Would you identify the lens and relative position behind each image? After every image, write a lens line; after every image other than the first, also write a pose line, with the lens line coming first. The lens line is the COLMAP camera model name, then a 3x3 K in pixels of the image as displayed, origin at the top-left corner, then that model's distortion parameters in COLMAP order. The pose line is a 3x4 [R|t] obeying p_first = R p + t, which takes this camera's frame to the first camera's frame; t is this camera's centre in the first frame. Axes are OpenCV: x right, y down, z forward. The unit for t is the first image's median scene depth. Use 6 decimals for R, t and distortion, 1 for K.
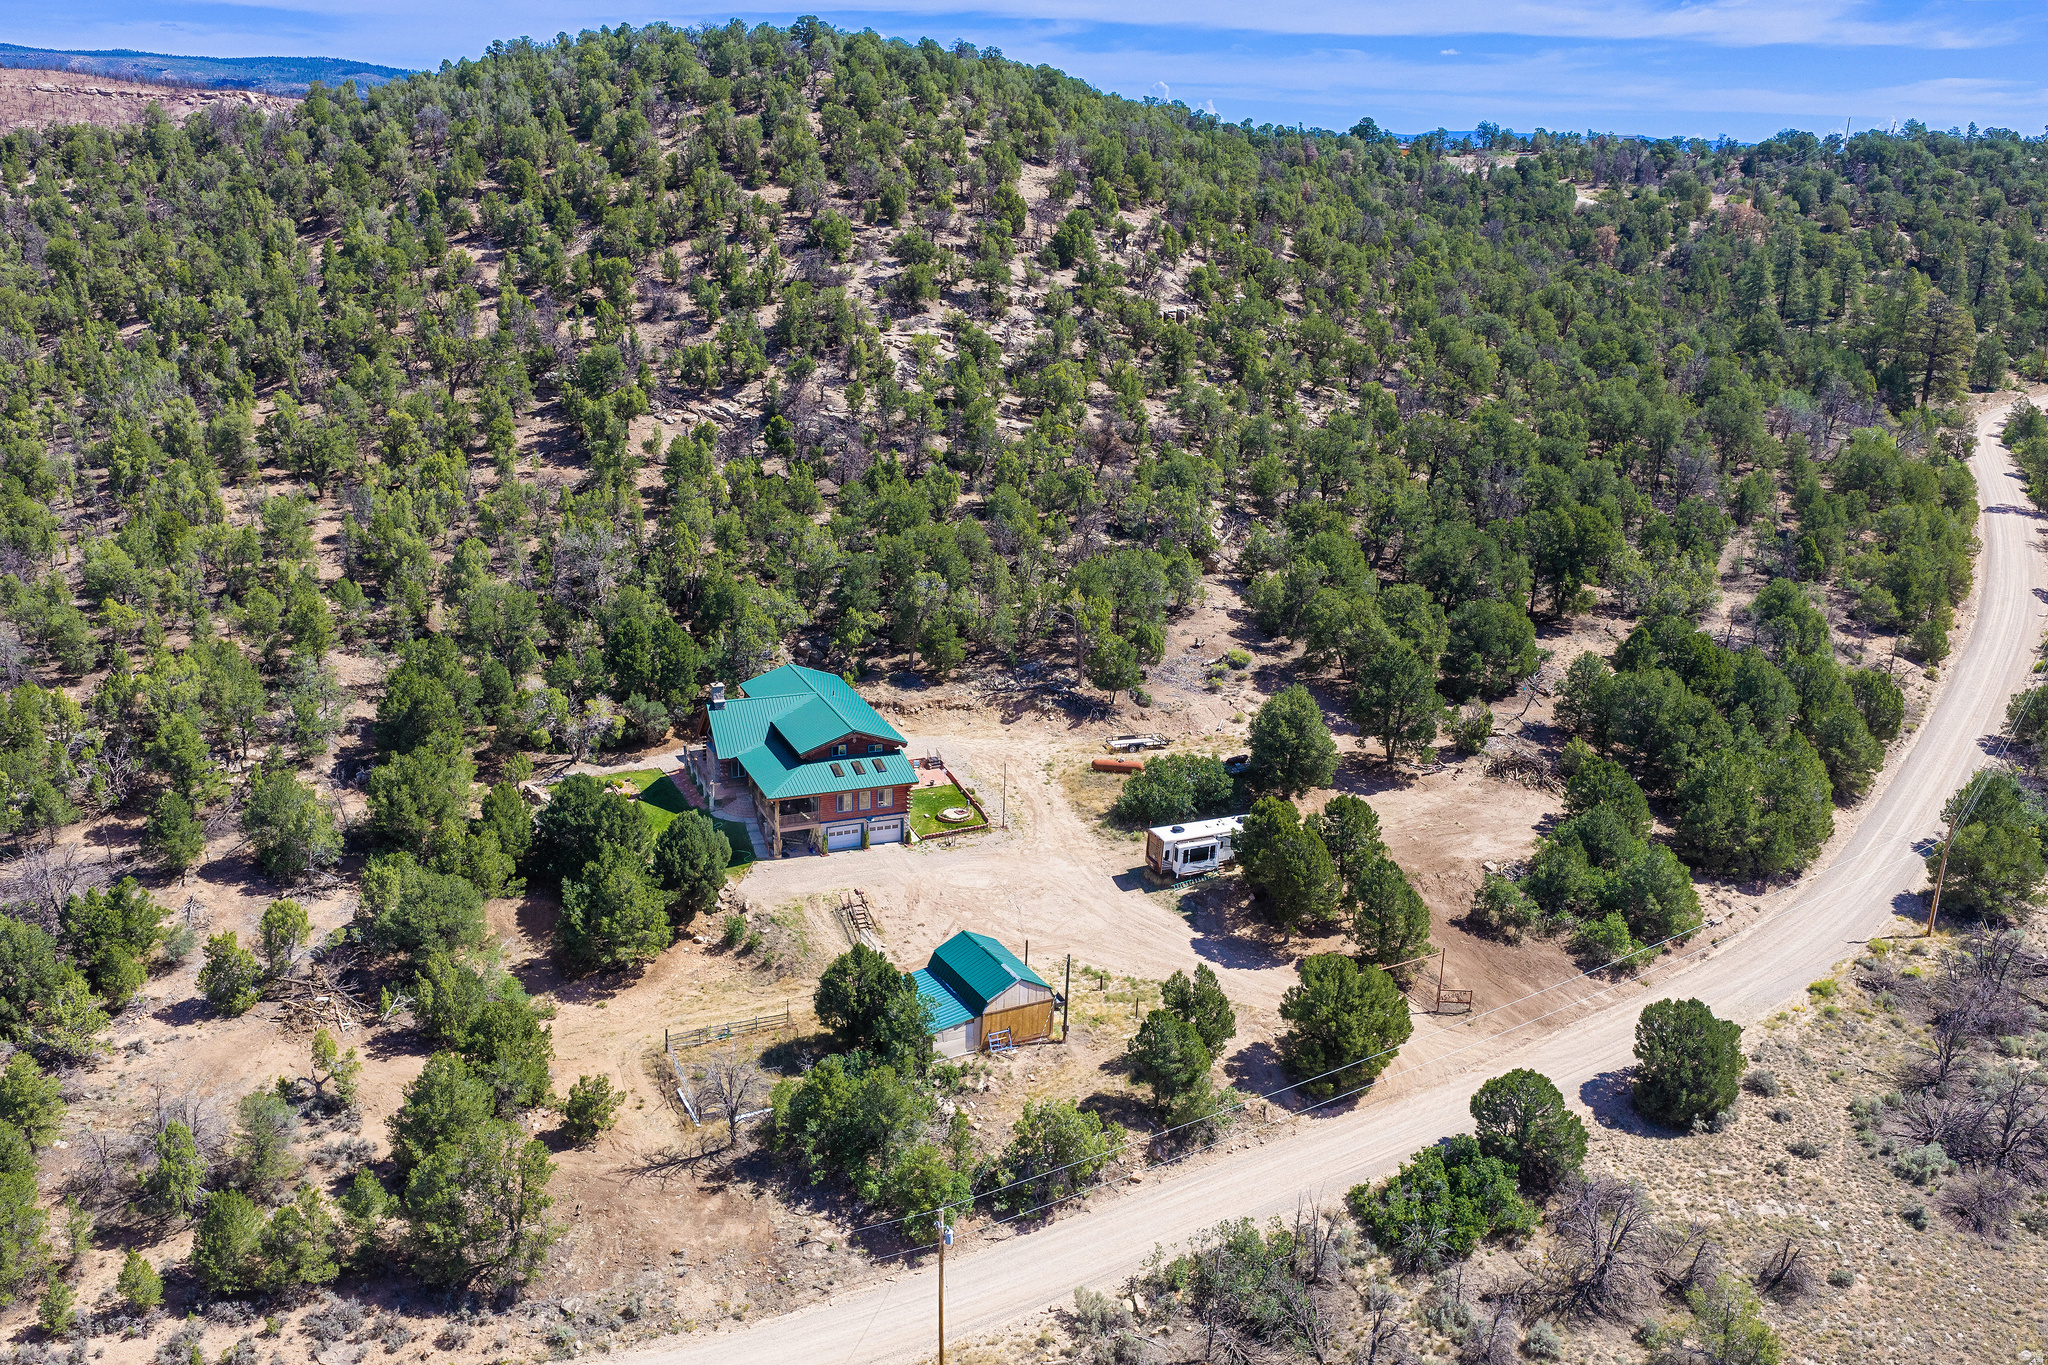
lens RADIAL K [[2063.2, 0, 1024.0], [0, 2063.2, 682.5], [0, 0, 1]] dist [0.000266, -0.006778]
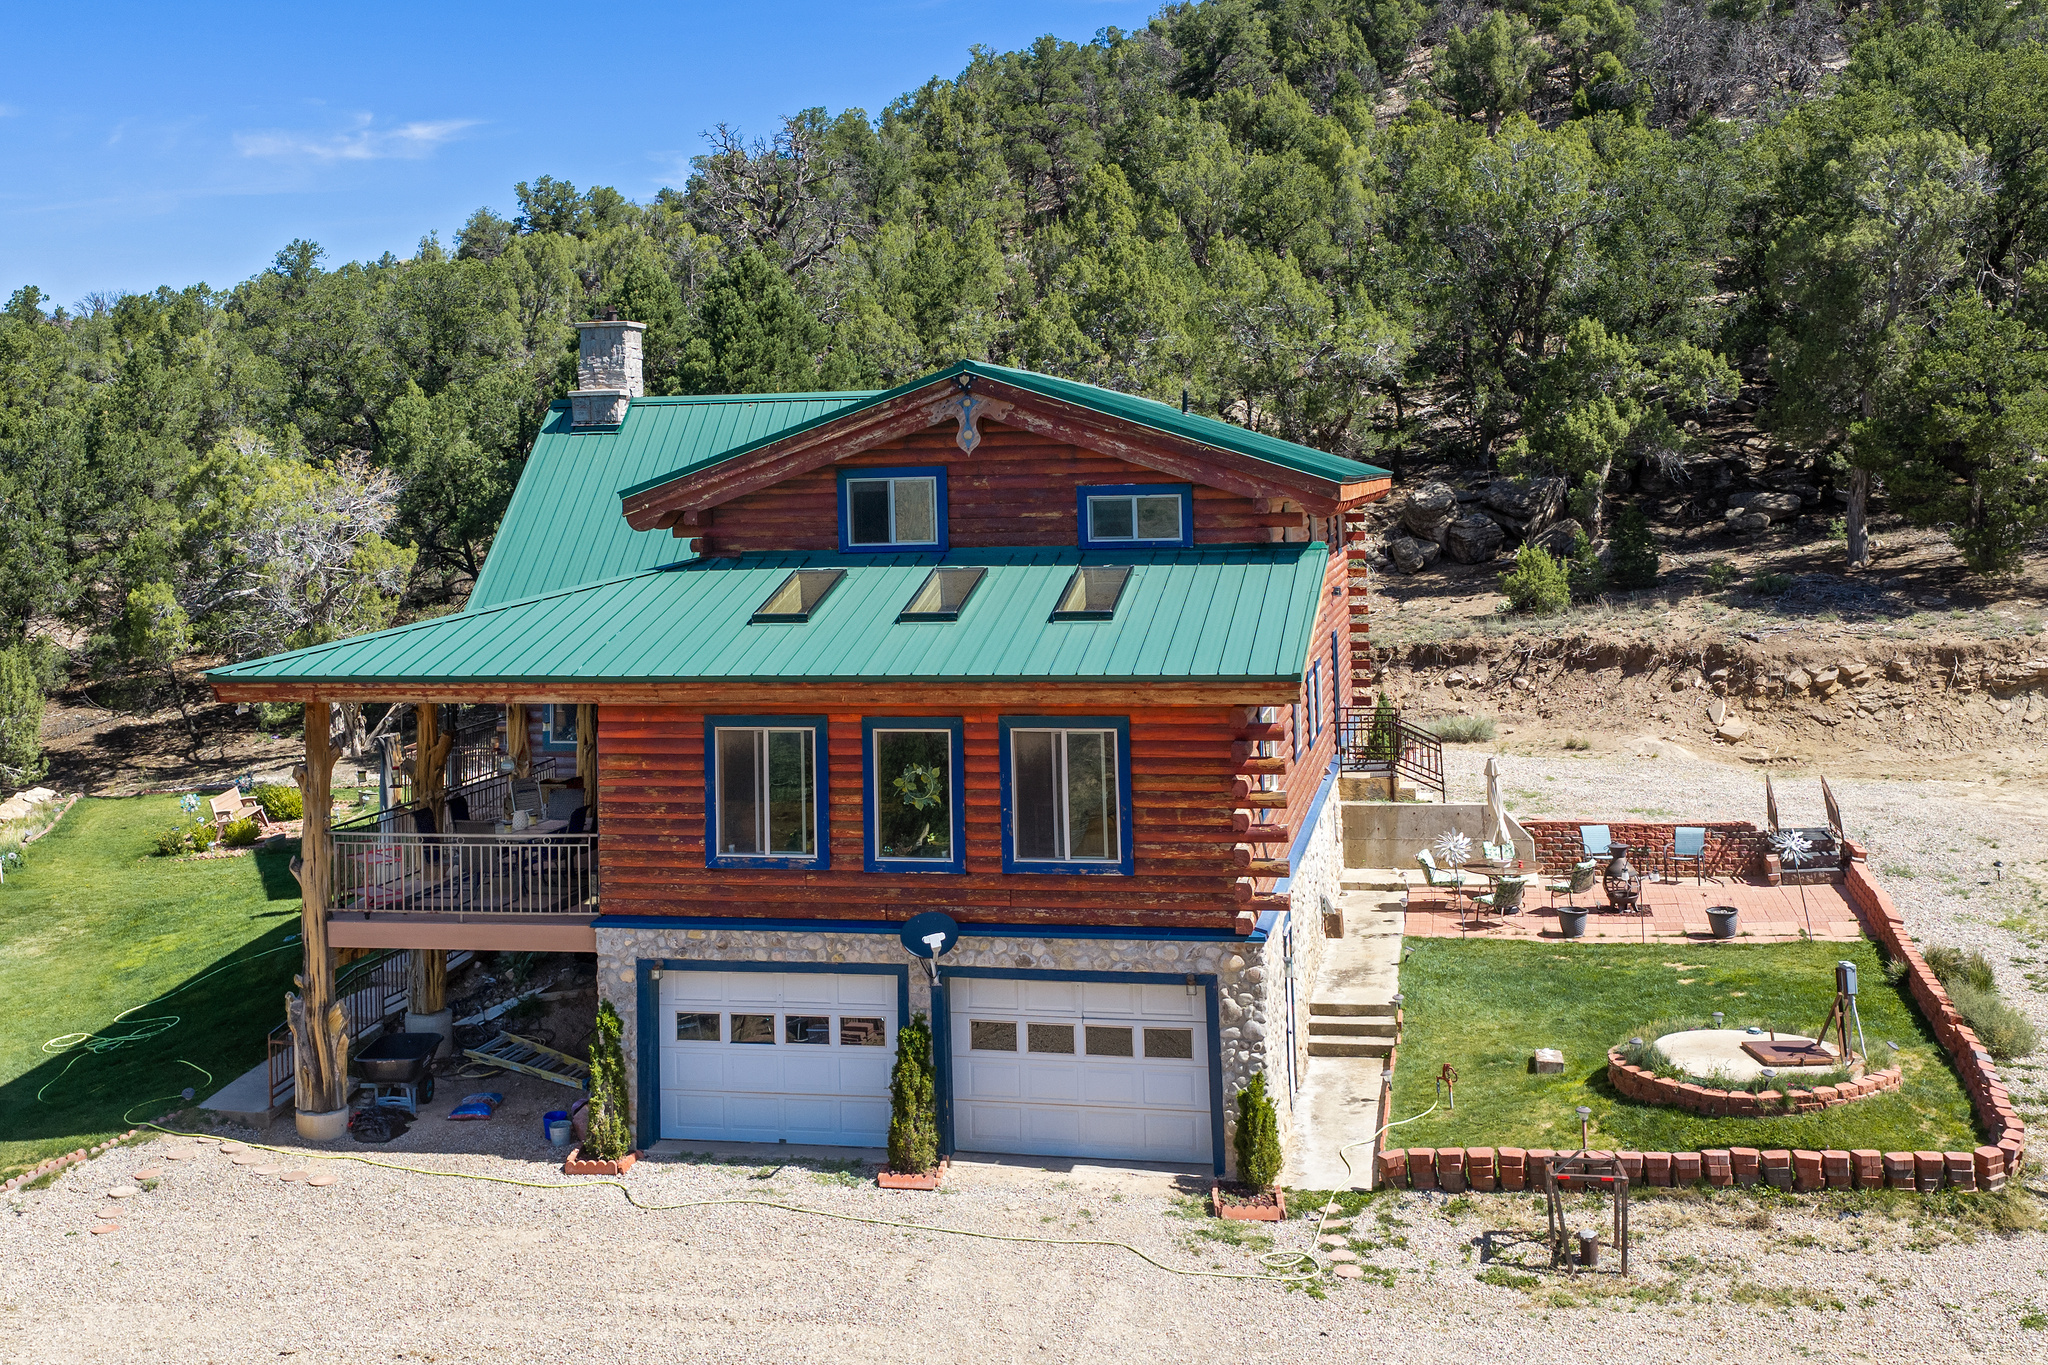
lens RADIAL K [[2063.2, 0, 1024.0], [0, 2063.2, 682.5], [0, 0, 1]] dist [0.000266, -0.006778]
pose [[0.802316, -0.011622, -0.596787, 0.008686], [-0.138719, 0.968806, -0.205358, 0.071822], [0.580557, 0.247548, 0.775676, 0.839424]]
